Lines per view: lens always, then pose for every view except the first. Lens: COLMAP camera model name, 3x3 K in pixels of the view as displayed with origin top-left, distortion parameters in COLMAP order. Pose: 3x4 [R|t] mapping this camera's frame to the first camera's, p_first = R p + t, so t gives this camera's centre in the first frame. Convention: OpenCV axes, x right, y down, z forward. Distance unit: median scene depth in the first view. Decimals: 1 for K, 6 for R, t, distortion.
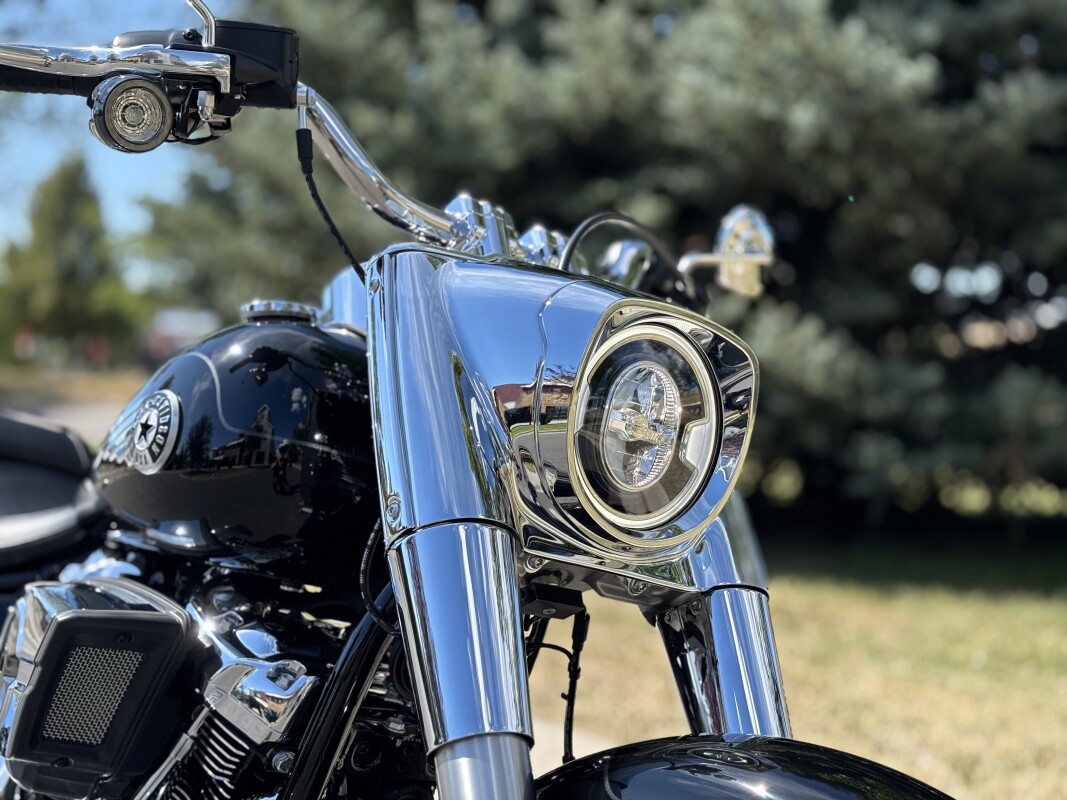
lens RADIAL K [[1637.7, 0, 533.5], [0, 1637.7, 400.0], [0, 0, 1]] dist [0.198940, -0.057554]
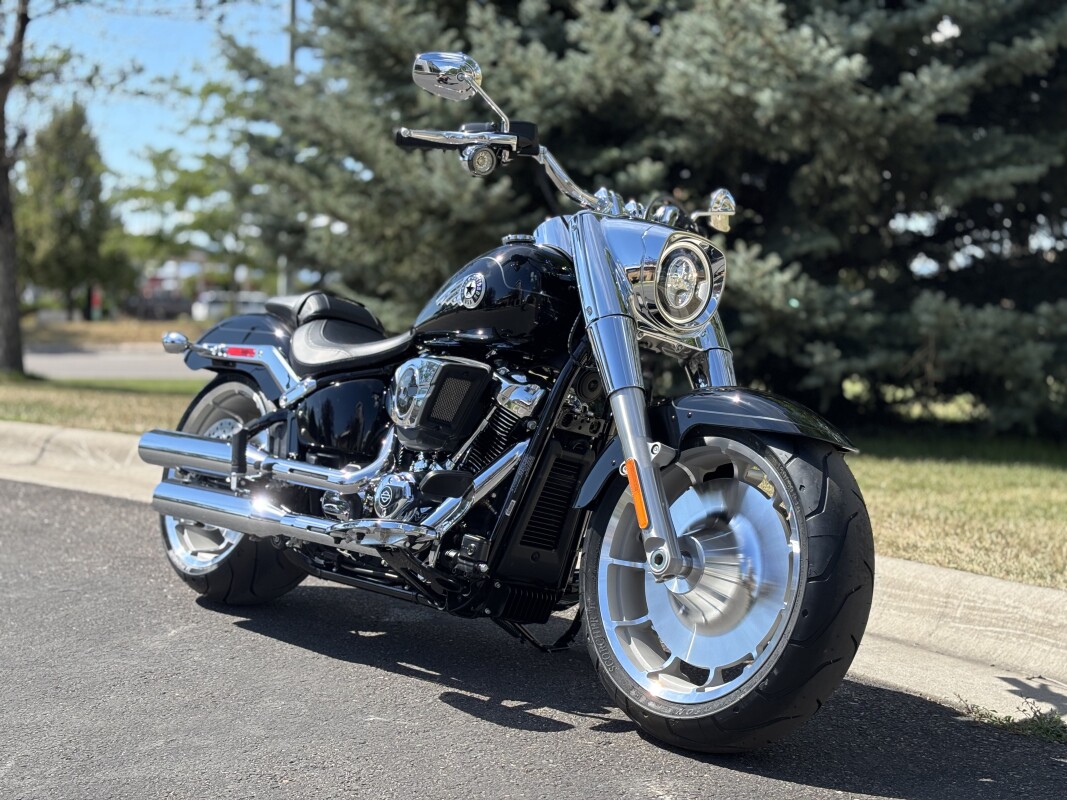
lens RADIAL K [[1637.7, 0, 533.5], [0, 1637.7, 400.0], [0, 0, 1]] dist [0.198940, -0.057554]
pose [[0.999883, -0.009050, 0.012343, -0.167771], [0.008640, 0.999424, 0.032813, 0.097246], [-0.012633, -0.032703, 0.999385, -1.321633]]
